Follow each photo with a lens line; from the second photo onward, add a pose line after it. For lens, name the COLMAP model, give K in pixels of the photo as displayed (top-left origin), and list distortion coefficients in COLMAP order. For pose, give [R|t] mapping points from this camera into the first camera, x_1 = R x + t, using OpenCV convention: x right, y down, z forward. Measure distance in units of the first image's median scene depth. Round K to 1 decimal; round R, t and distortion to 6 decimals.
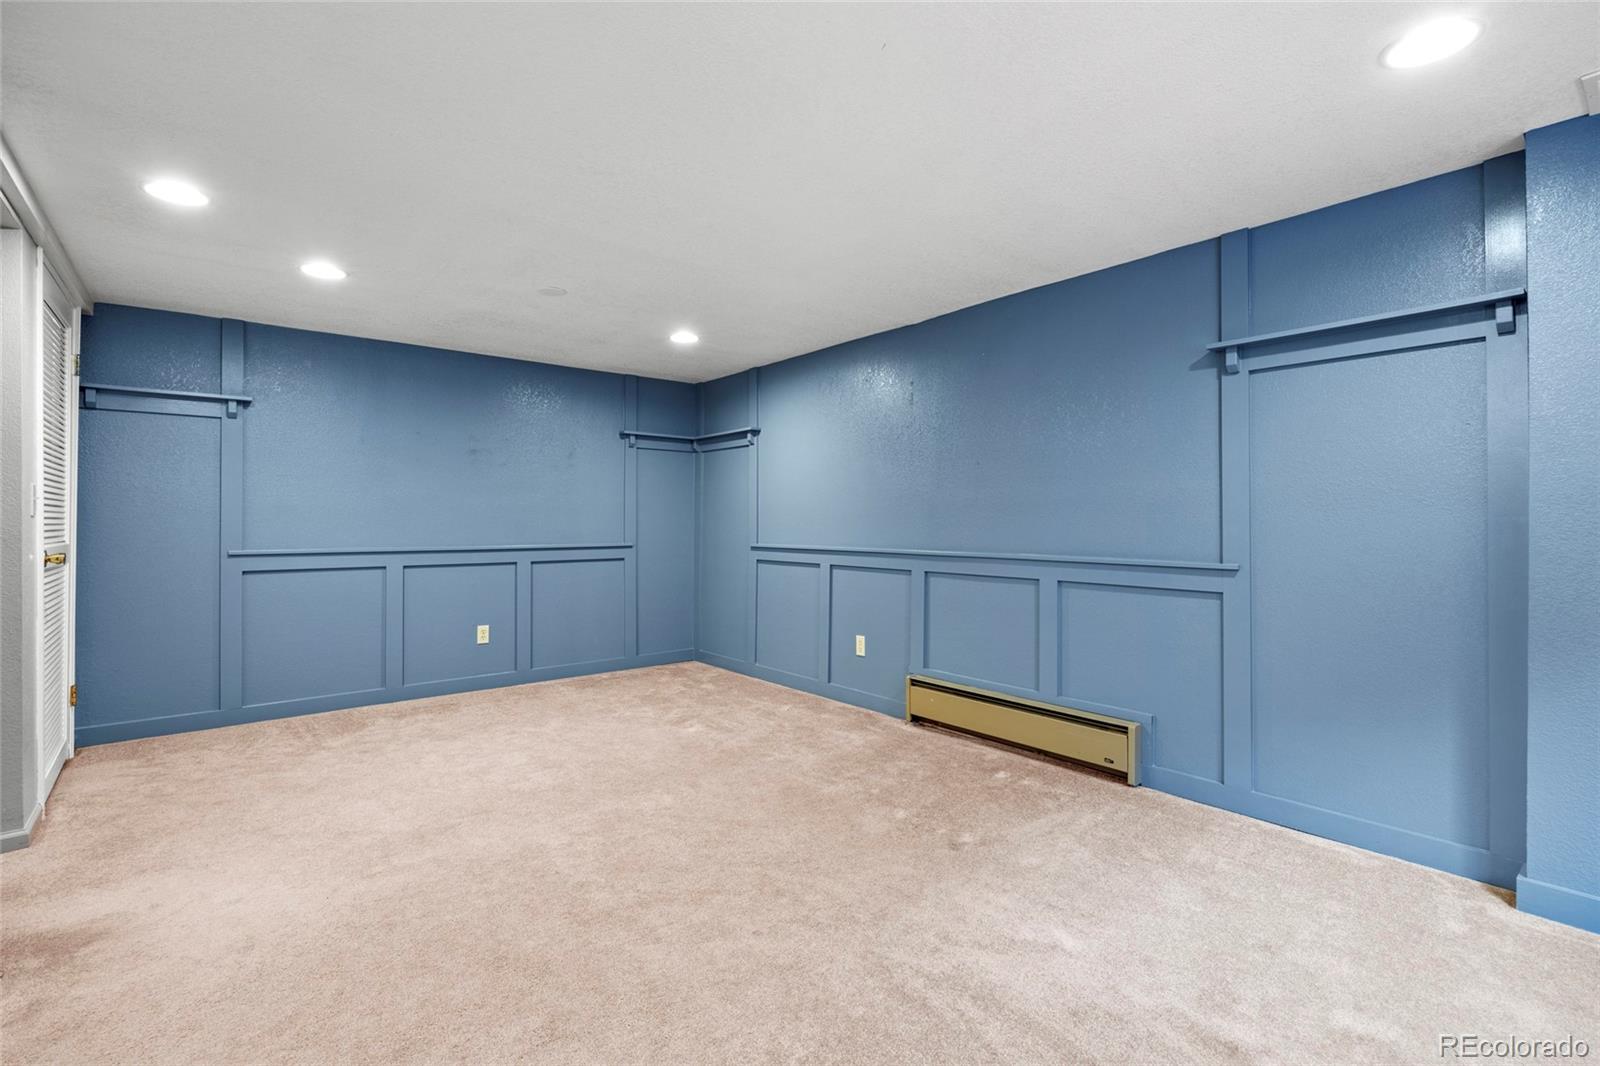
lens RADIAL K [[724.5, 0, 796.8], [0, 724.5, 526.6], [0, 0, 1]] dist [-0.001958, -0.000018]
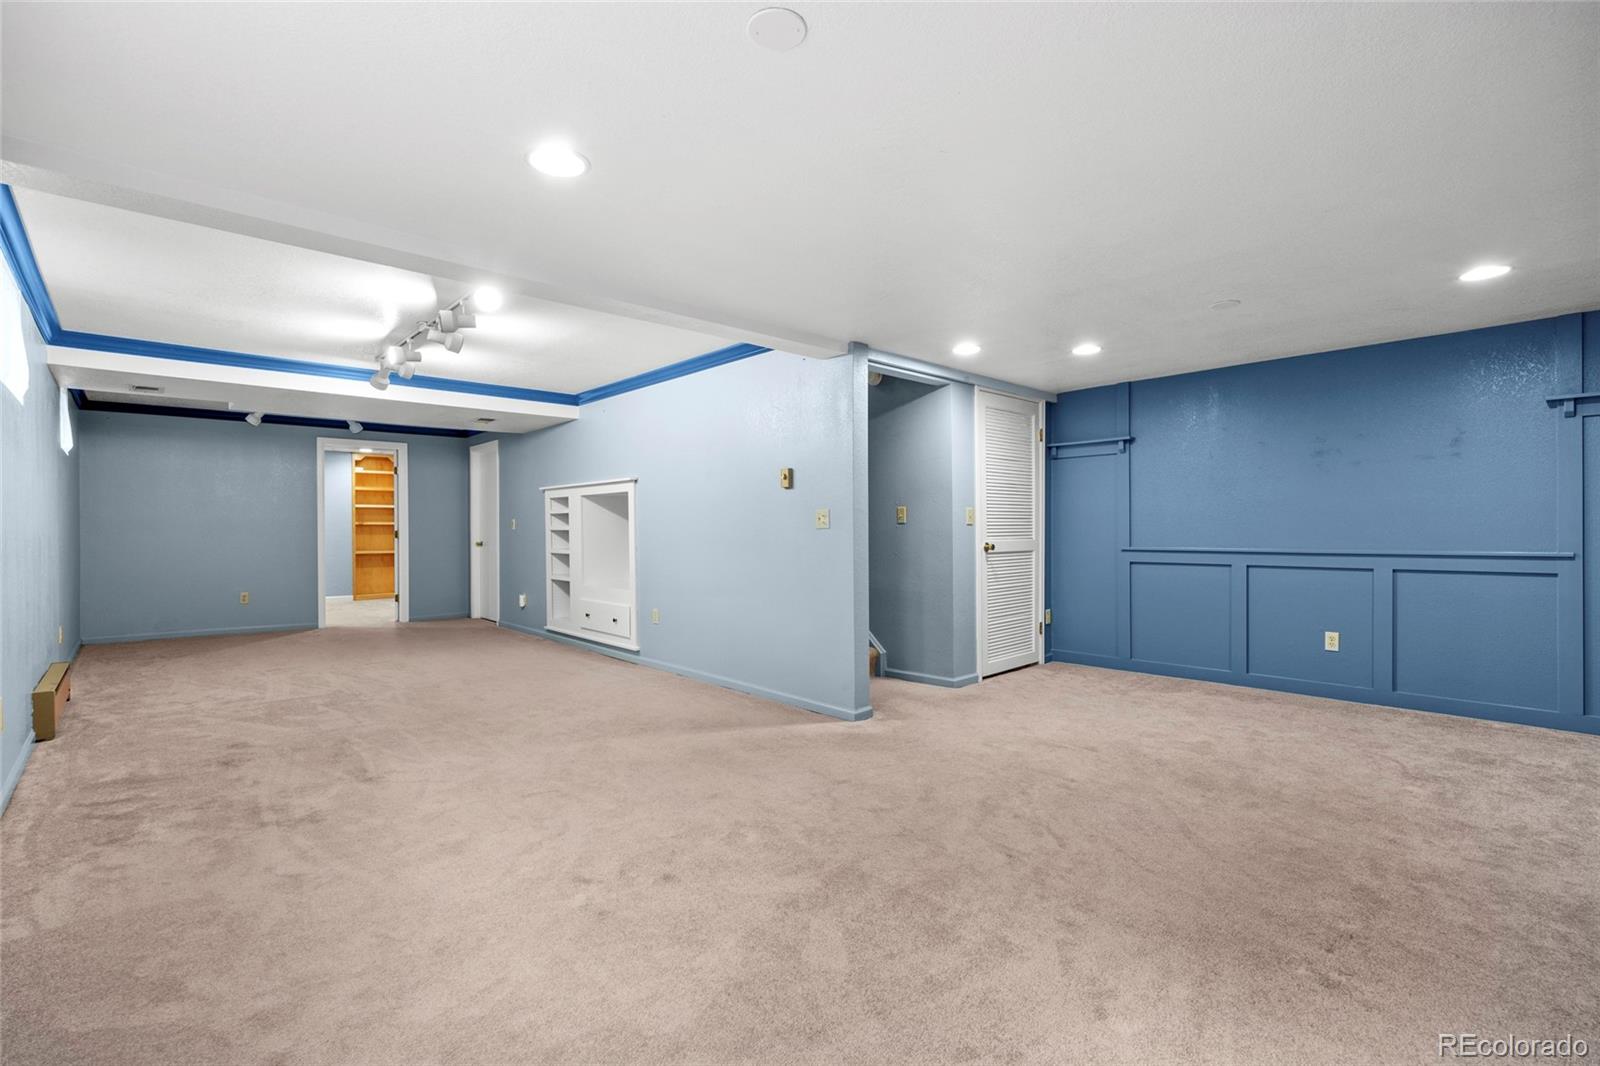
lens RADIAL K [[724.5, 0, 798.4], [0, 724.5, 531.7], [0, 0, 1]] dist [-0.001958, -0.000018]
pose [[0.050219, 0.002934, -0.998734, 0.662351], [0.000462, 0.999996, 0.002961, -0.000618], [0.998738, -0.000611, 0.050217, 0.325435]]
